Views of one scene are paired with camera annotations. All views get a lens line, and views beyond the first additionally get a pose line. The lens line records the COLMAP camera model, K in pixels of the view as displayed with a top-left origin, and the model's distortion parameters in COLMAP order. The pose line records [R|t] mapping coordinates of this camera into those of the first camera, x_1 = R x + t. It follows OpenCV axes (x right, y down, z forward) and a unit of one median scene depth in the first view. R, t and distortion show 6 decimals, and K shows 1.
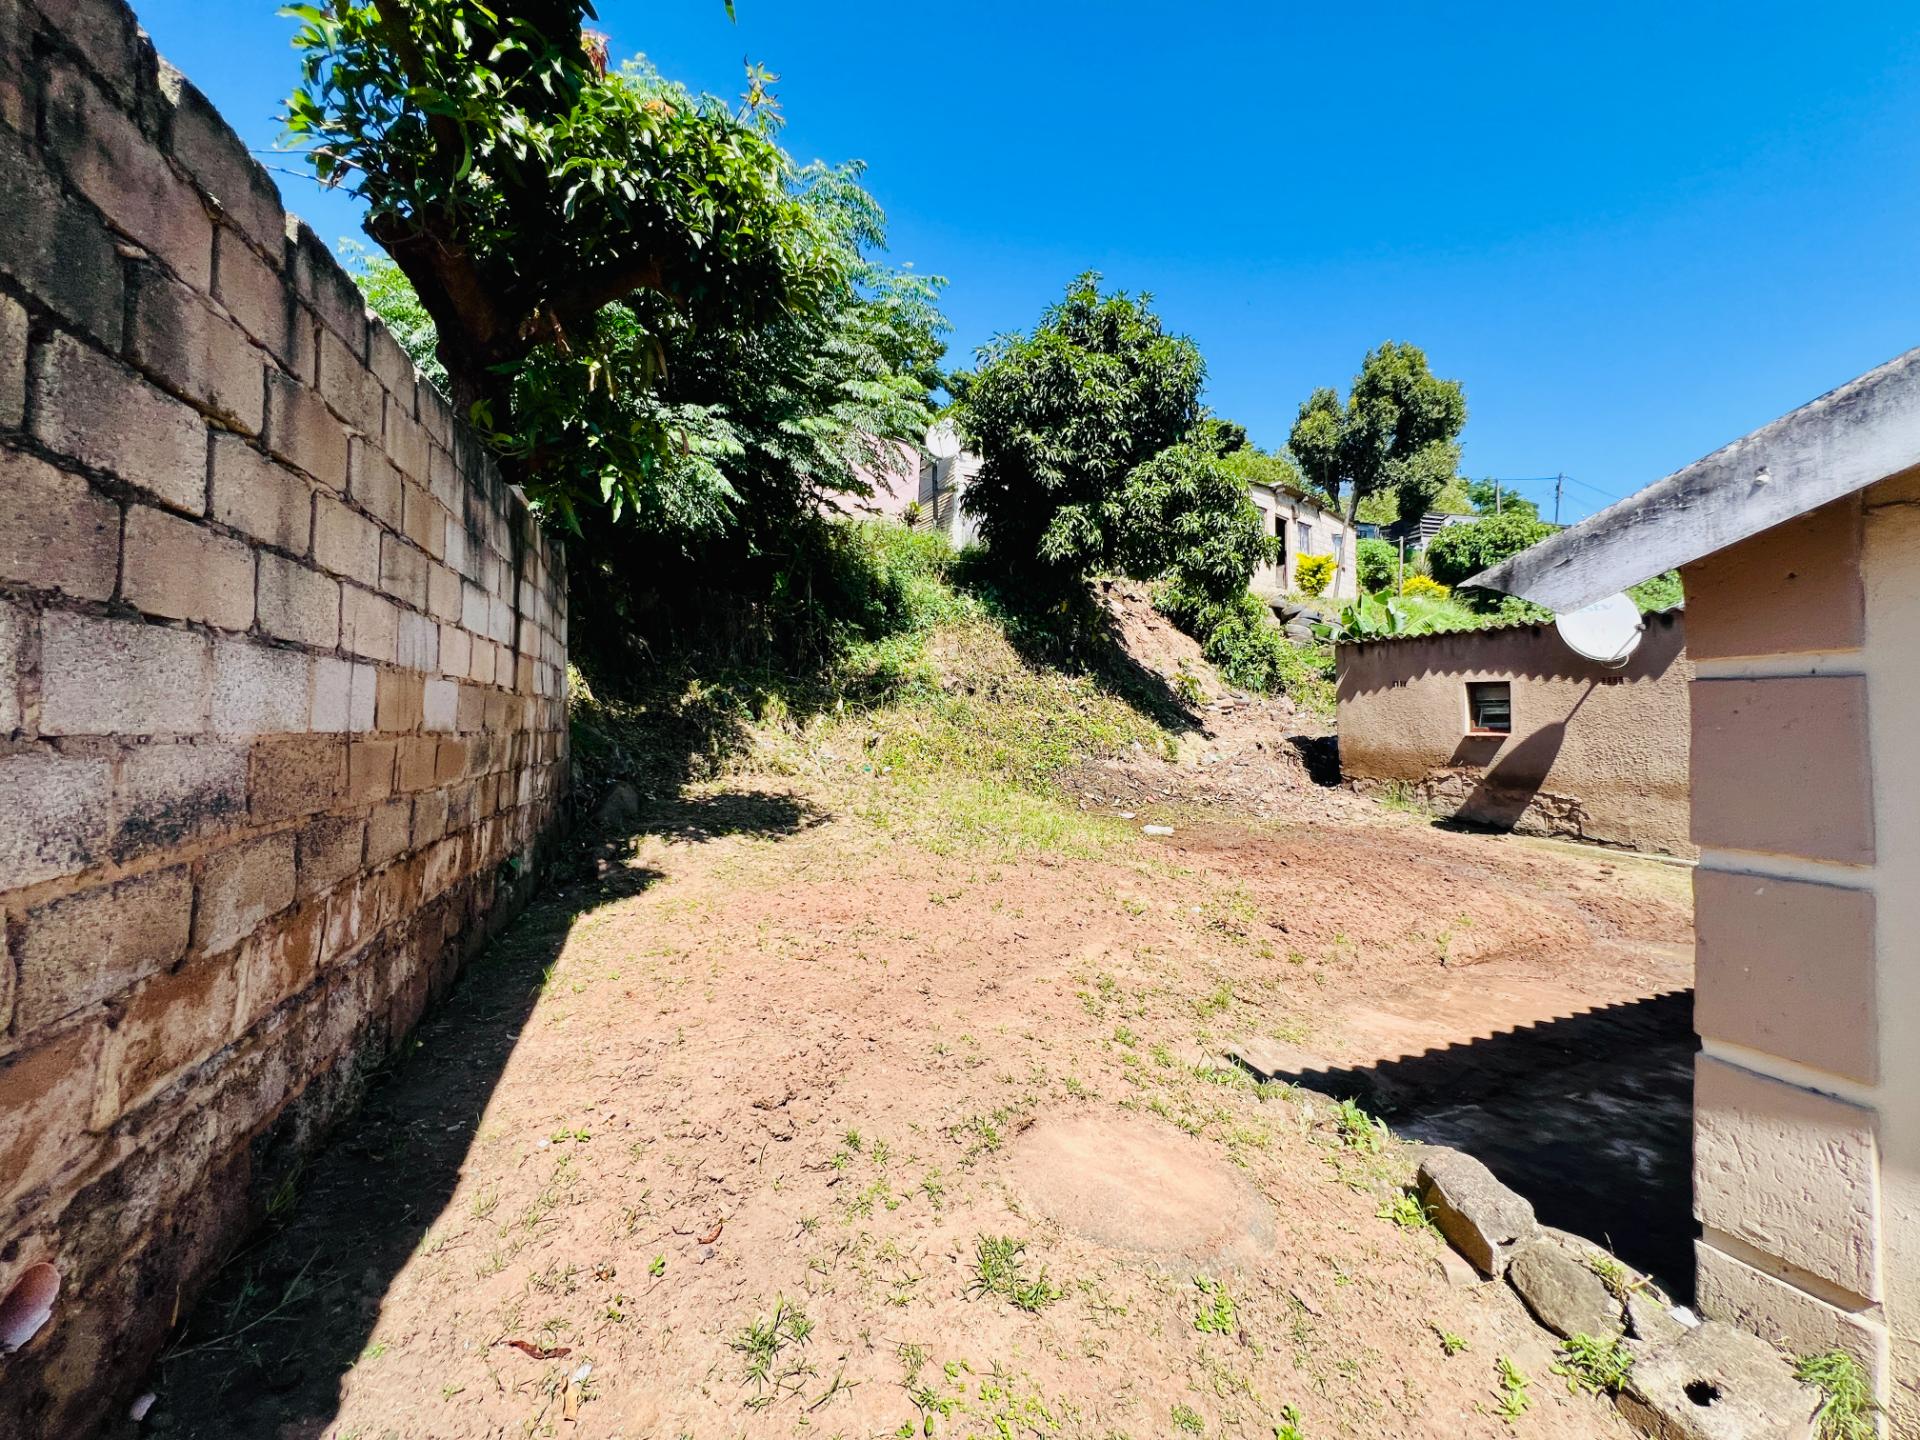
lens RADIAL K [[769.4, 0, 956.8], [0, 769.4, 717.3], [0, 0, 1]] dist [-0.003971, 0.001417]
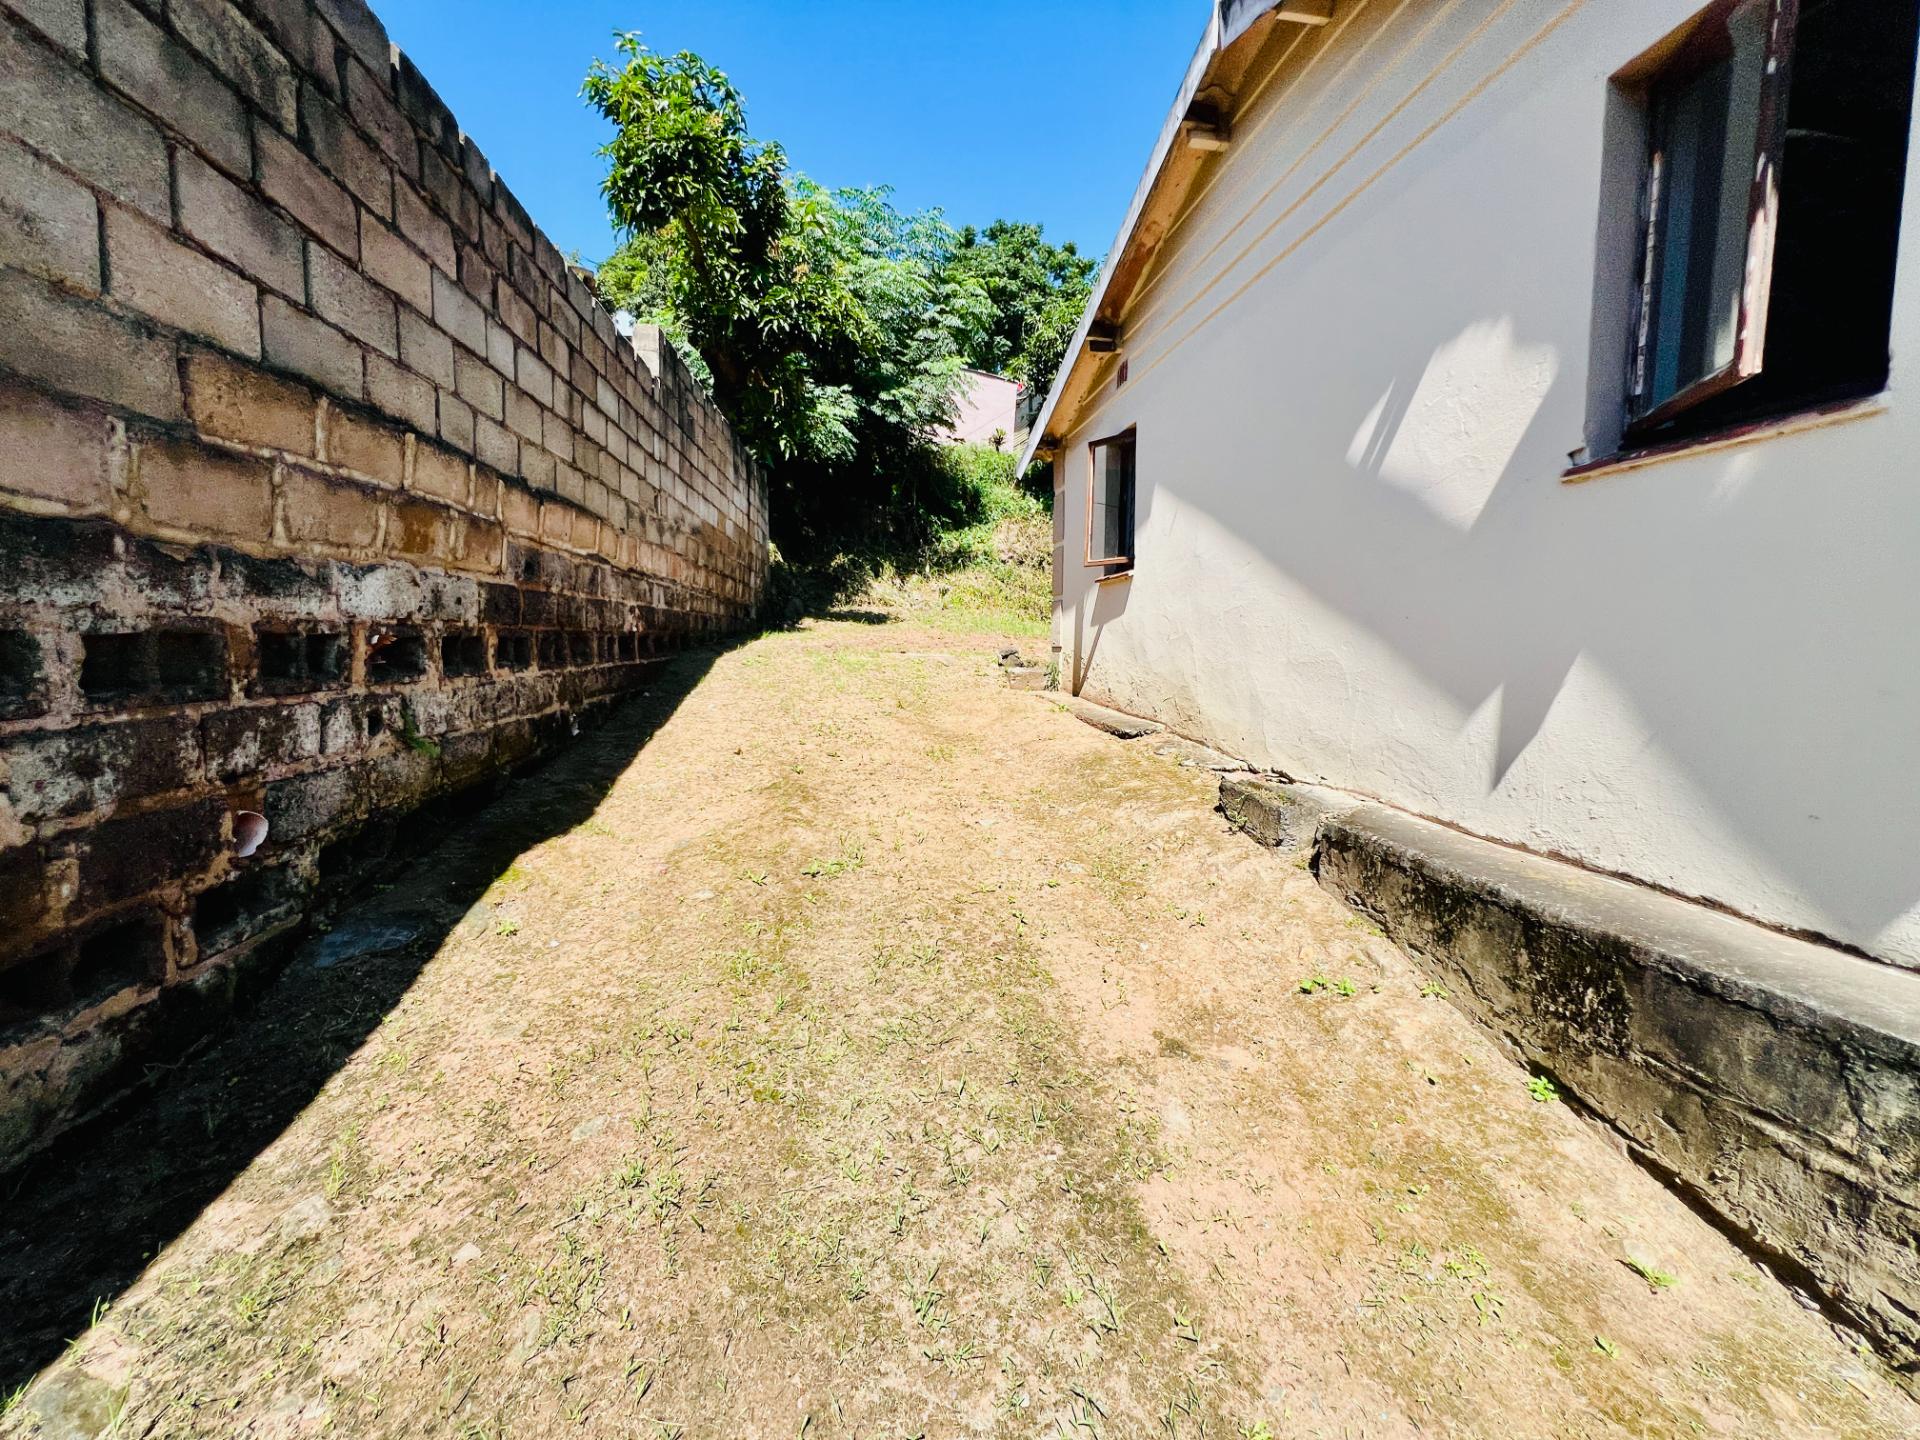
lens RADIAL K [[769.4, 0, 956.4], [0, 769.4, 717.2], [0, 0, 1]] dist [-0.003670, 0.001620]
pose [[0.972456, 0.031661, -0.230926, 0.255746], [-0.007776, 0.994587, 0.103616, 0.112496], [0.232956, -0.098966, 0.967438, -0.498513]]
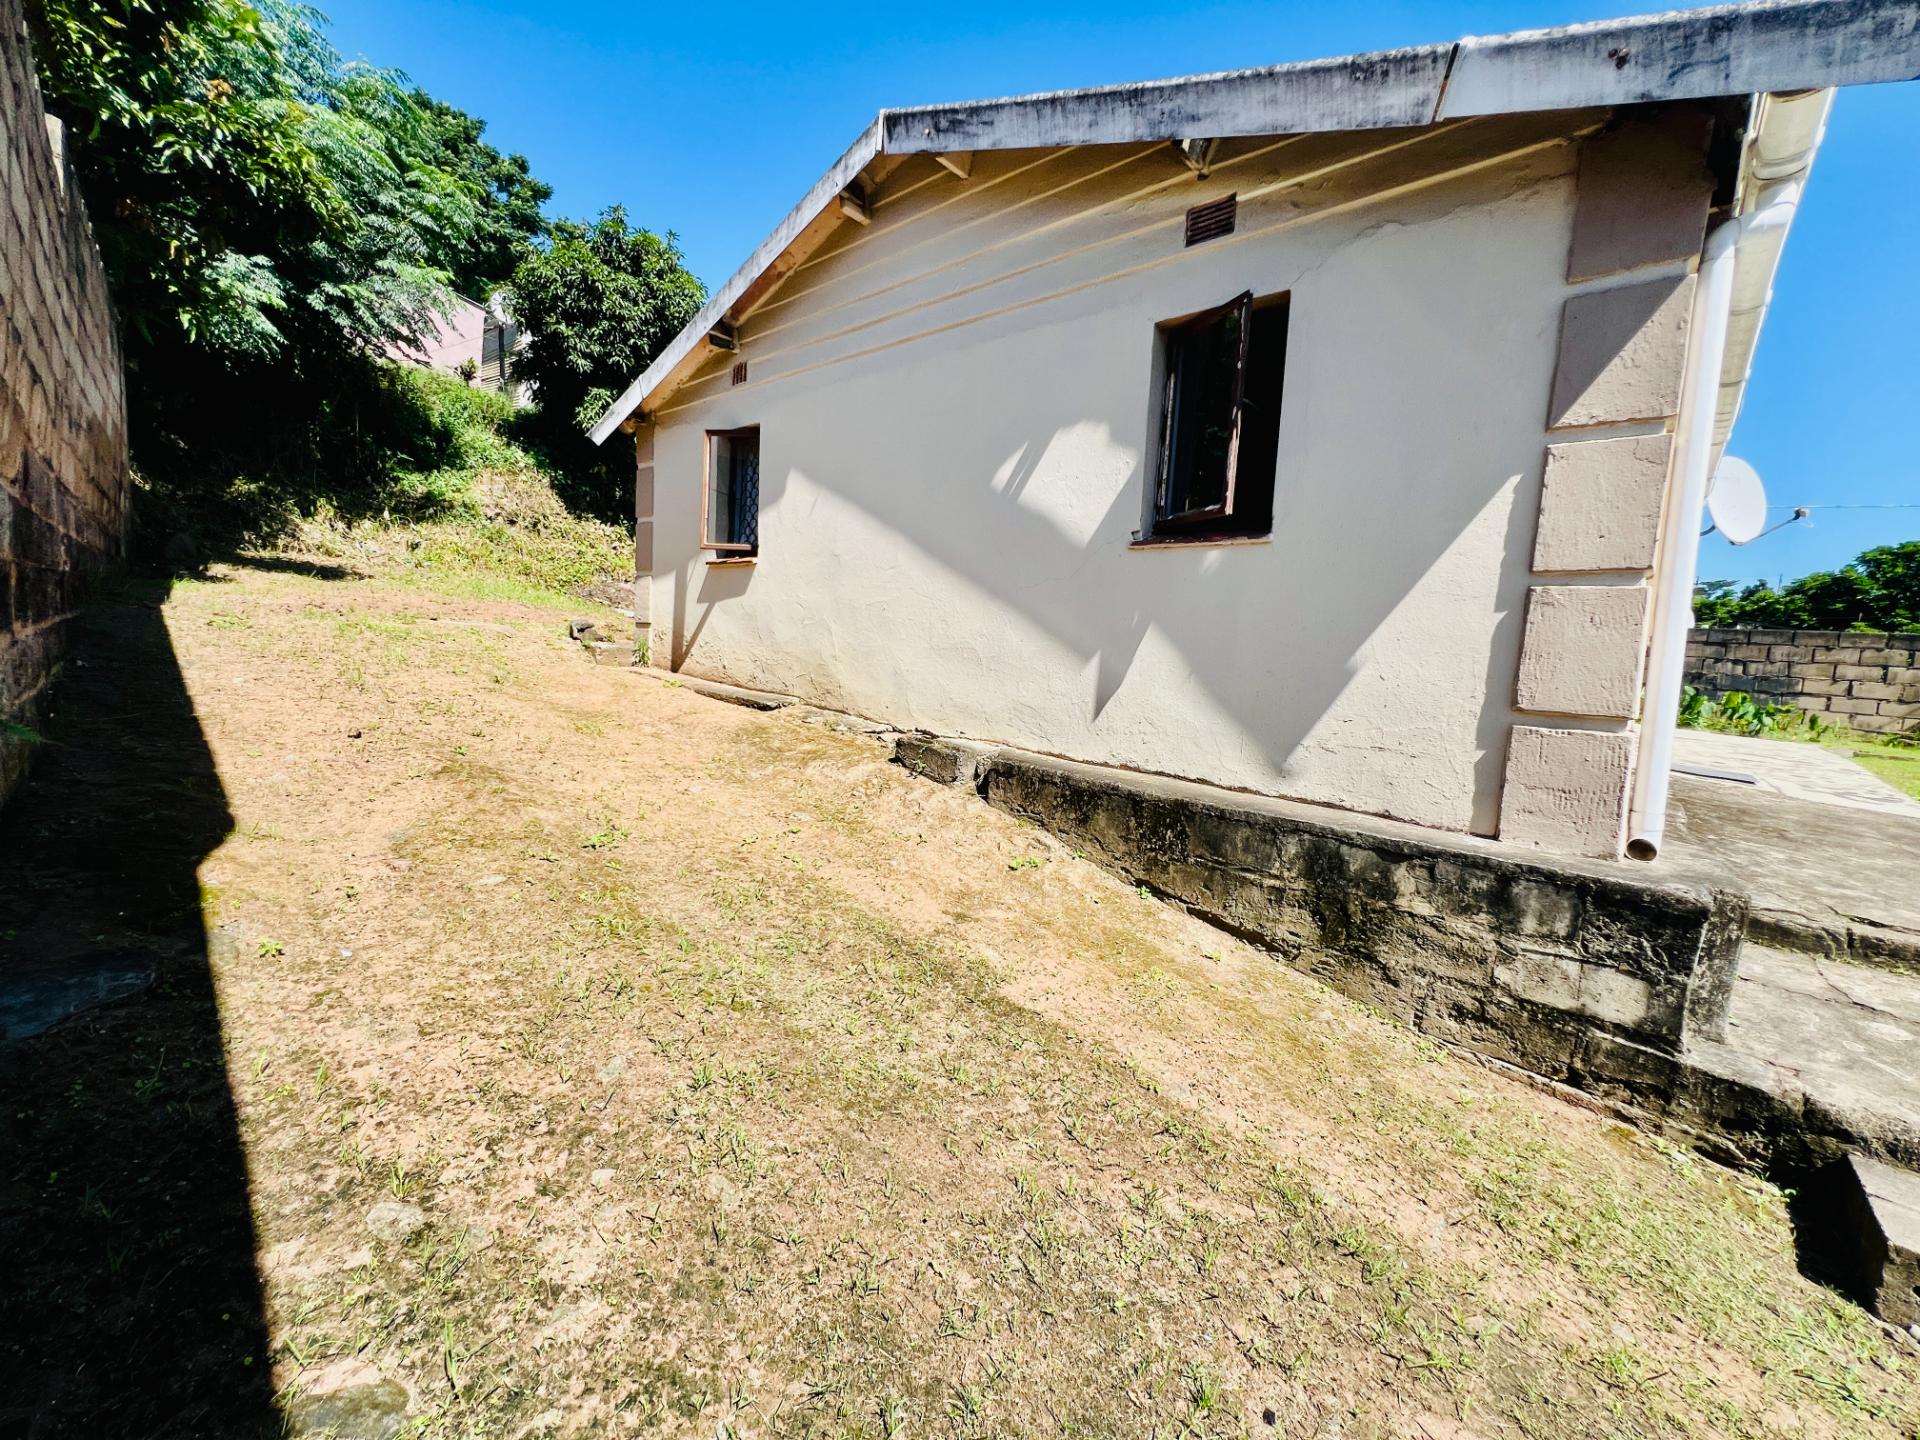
lens RADIAL K [[769.4, 0, 956.8], [0, 769.4, 717.3], [0, 0, 1]] dist [-0.003971, 0.001417]
pose [[0.901077, 0.009934, 0.433545, 0.140522], [-0.061894, 0.992449, 0.105900, 0.114294], [-0.429220, -0.122258, 0.894888, -0.546760]]
